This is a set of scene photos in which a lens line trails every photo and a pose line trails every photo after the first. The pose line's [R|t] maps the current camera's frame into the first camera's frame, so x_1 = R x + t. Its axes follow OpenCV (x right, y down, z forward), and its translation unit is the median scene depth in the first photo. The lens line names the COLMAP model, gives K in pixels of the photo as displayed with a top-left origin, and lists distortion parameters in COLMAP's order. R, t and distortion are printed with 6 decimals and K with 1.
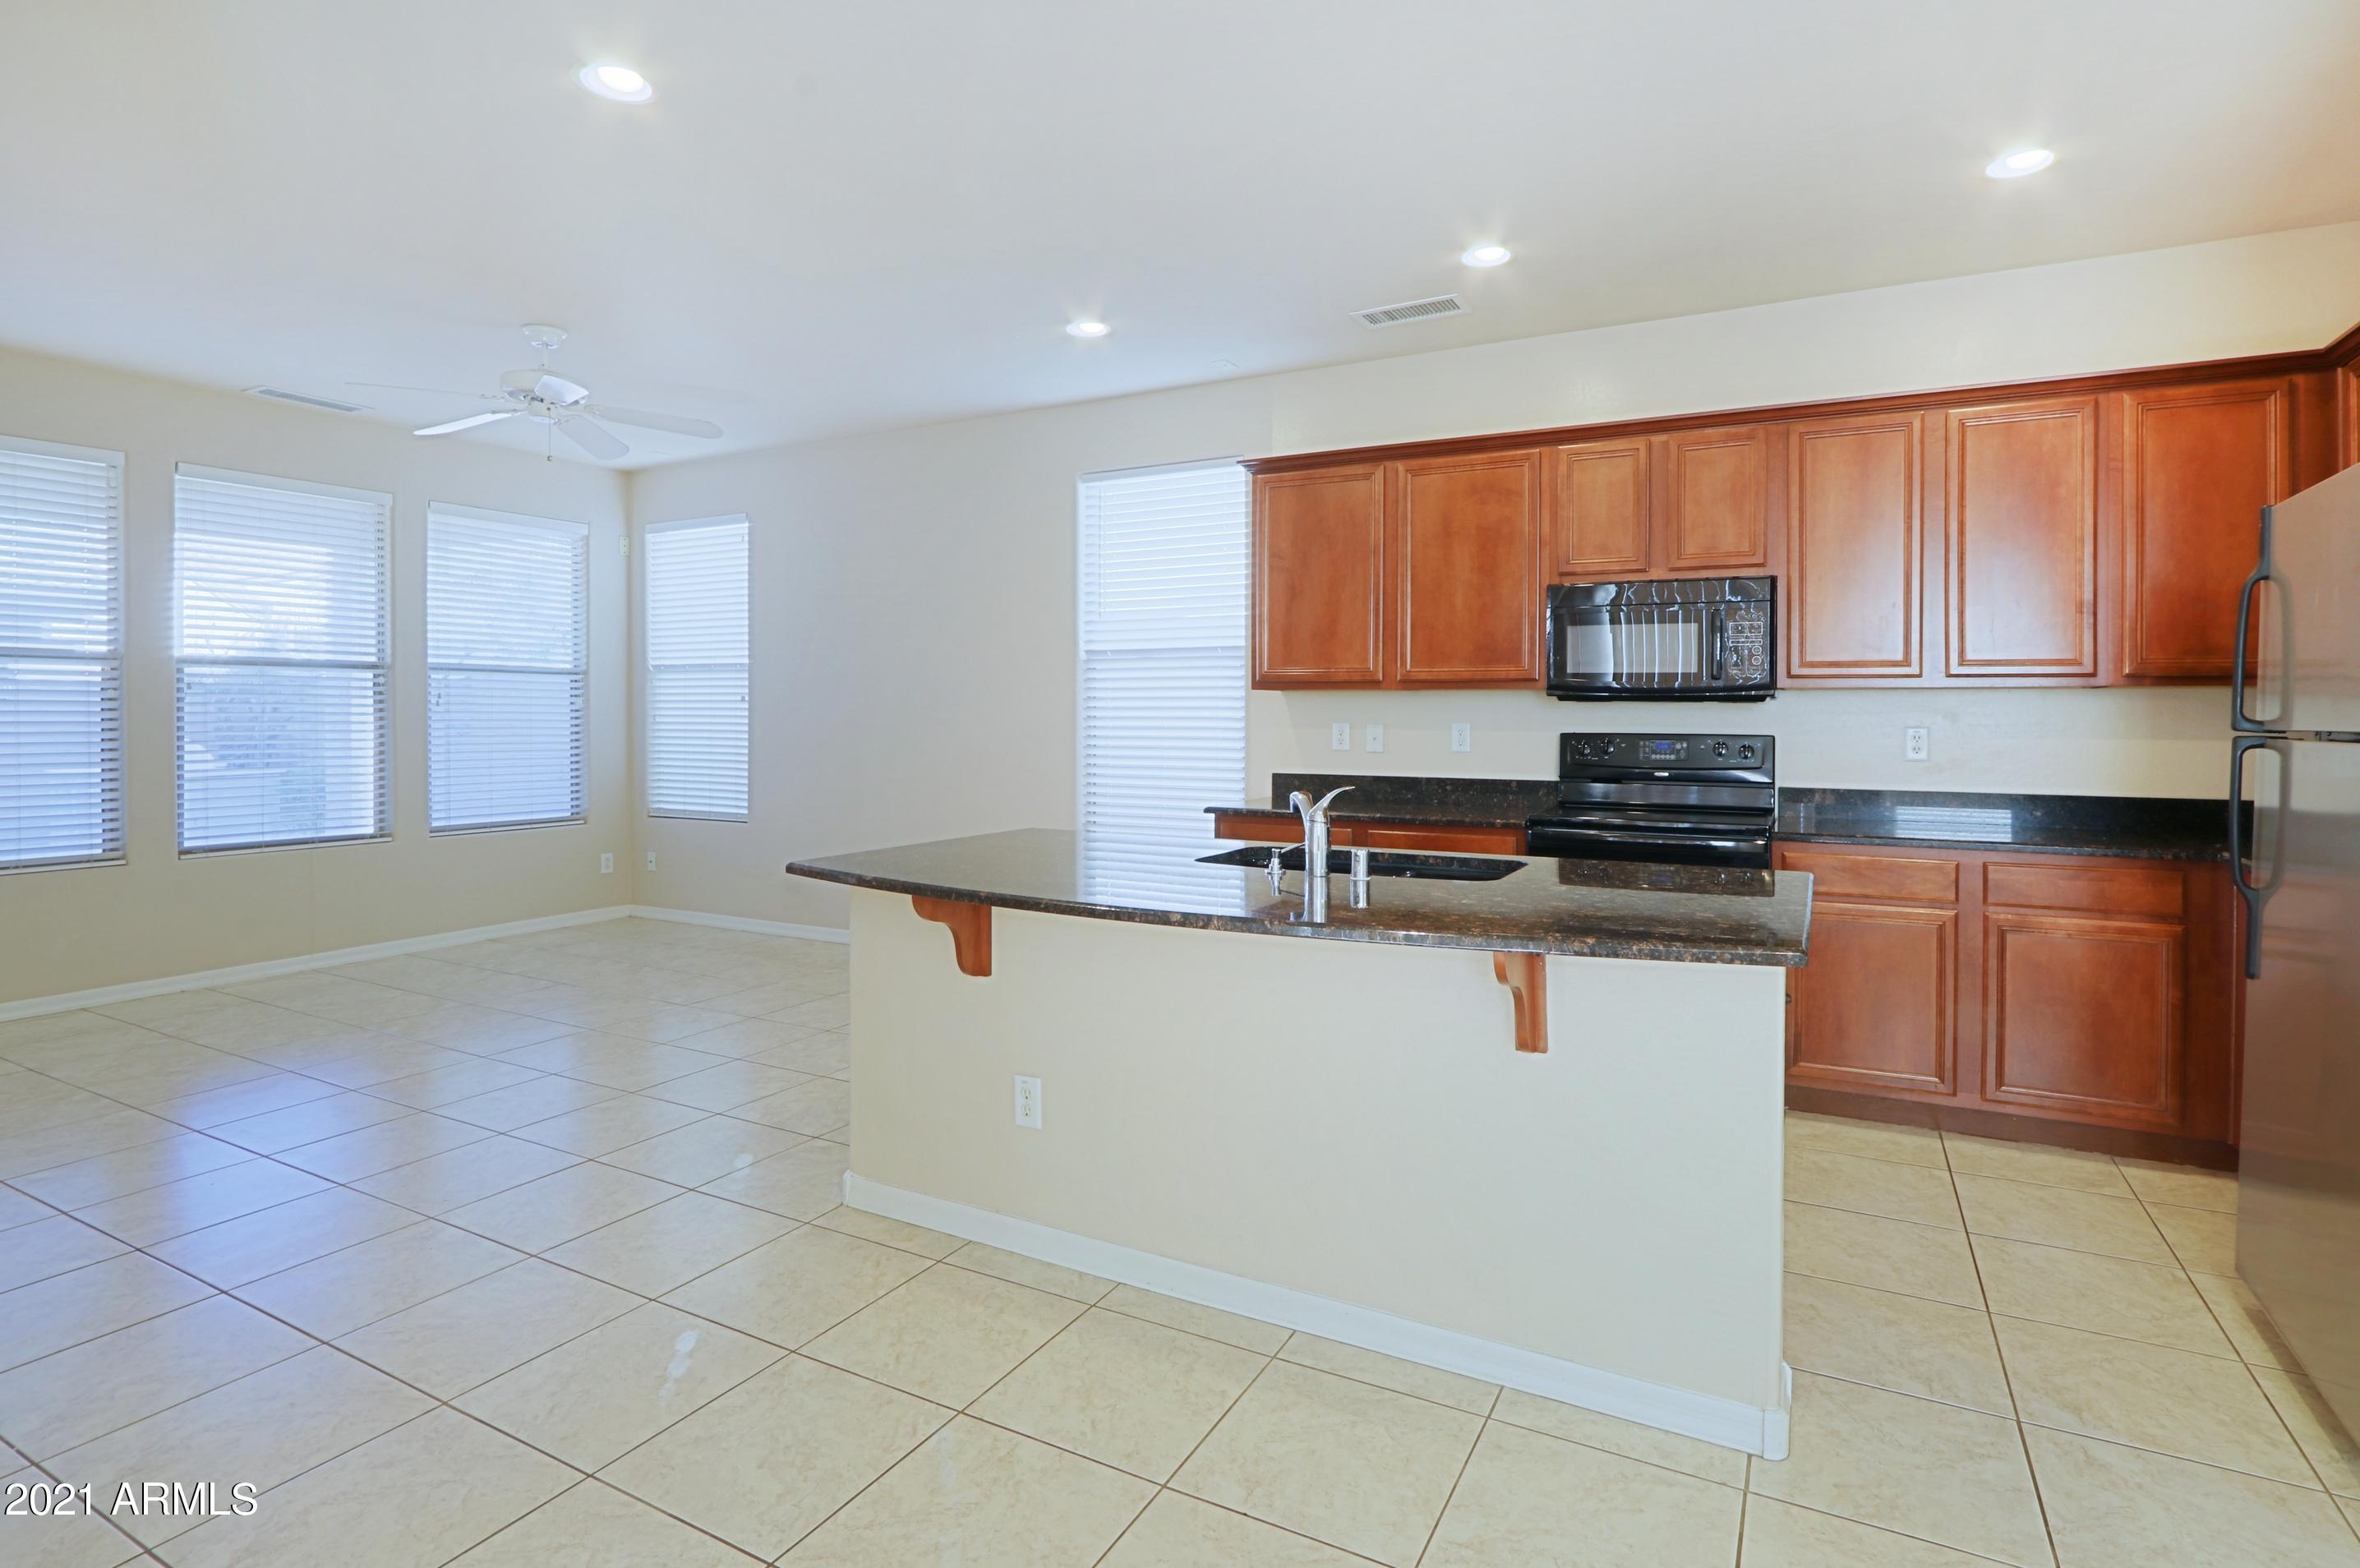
lens RADIAL K [[1153.7, 0, 1232.6], [0, 1153.7, 745.4], [0, 0, 1]] dist [-0.049291, 0.040127]
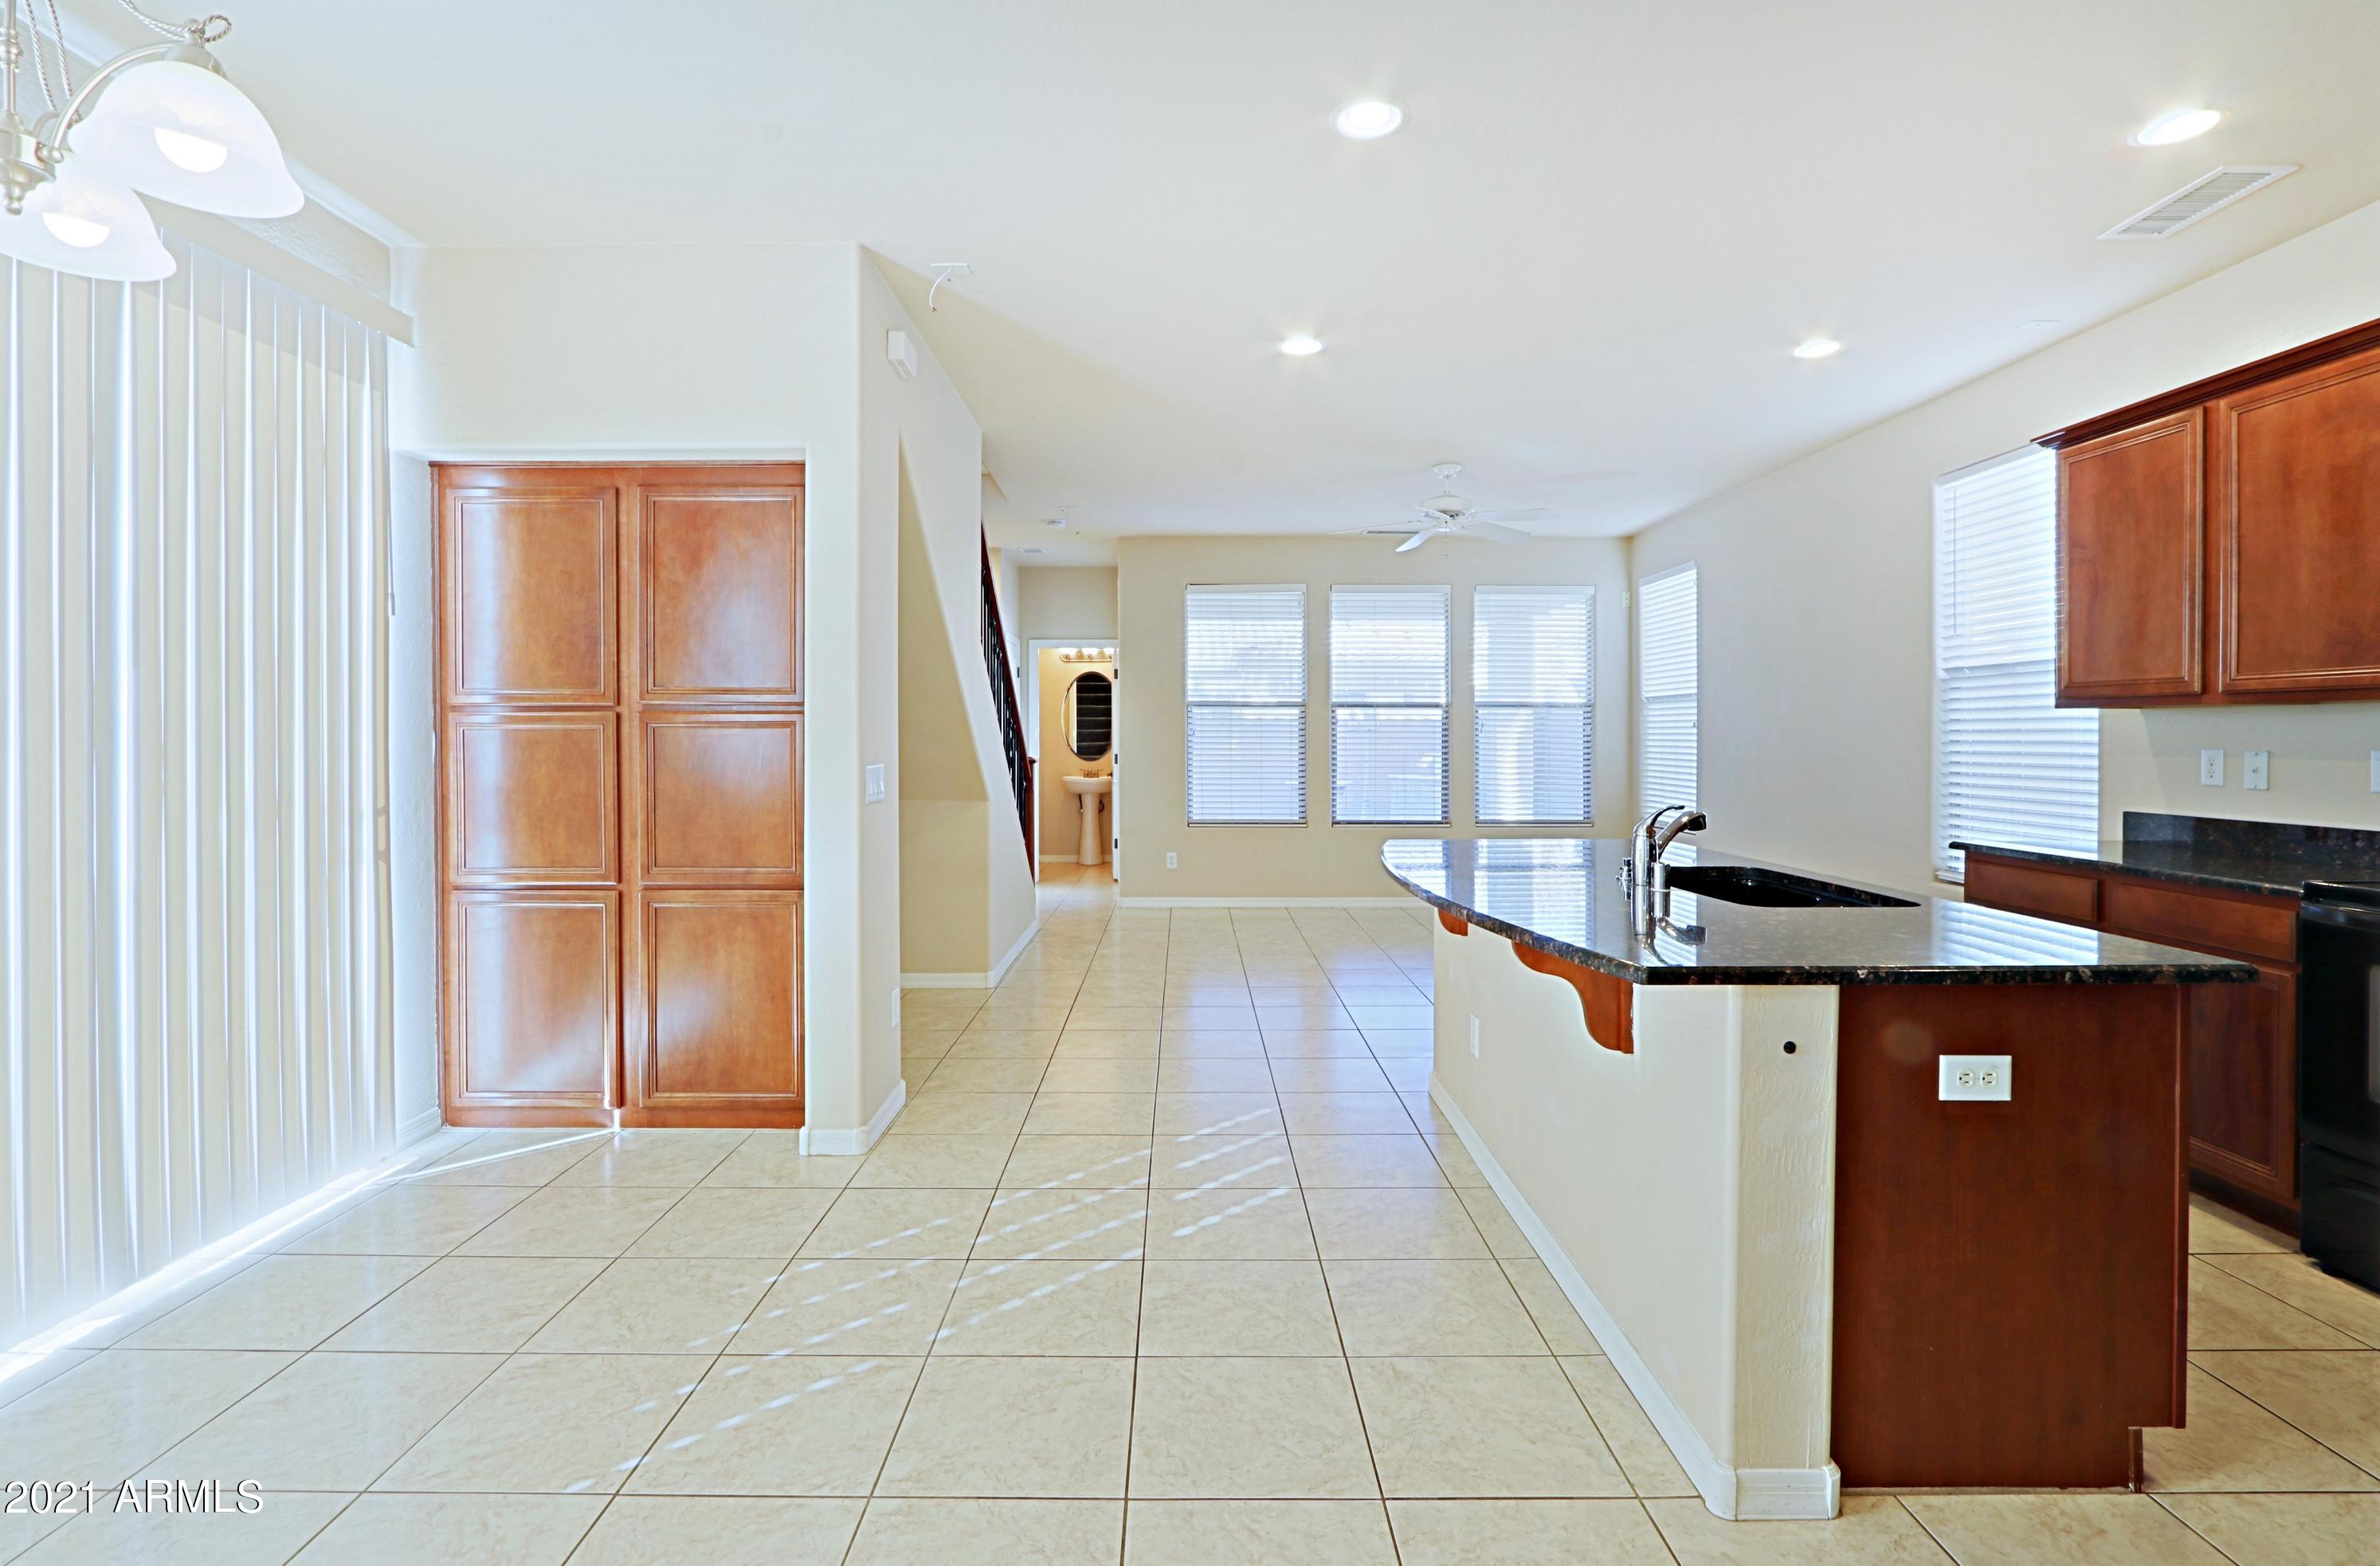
lens RADIAL K [[1119.1, 0, 1183.4], [0, 1119.1, 757.3], [0, 0, 1]] dist [-0.001576, -0.000421]
pose [[0.460270, 0.014676, -0.887658, 0.447142], [-0.025860, 0.999661, 0.003119, 0.000428], [0.887402, 0.021519, 0.460493, 0.070521]]
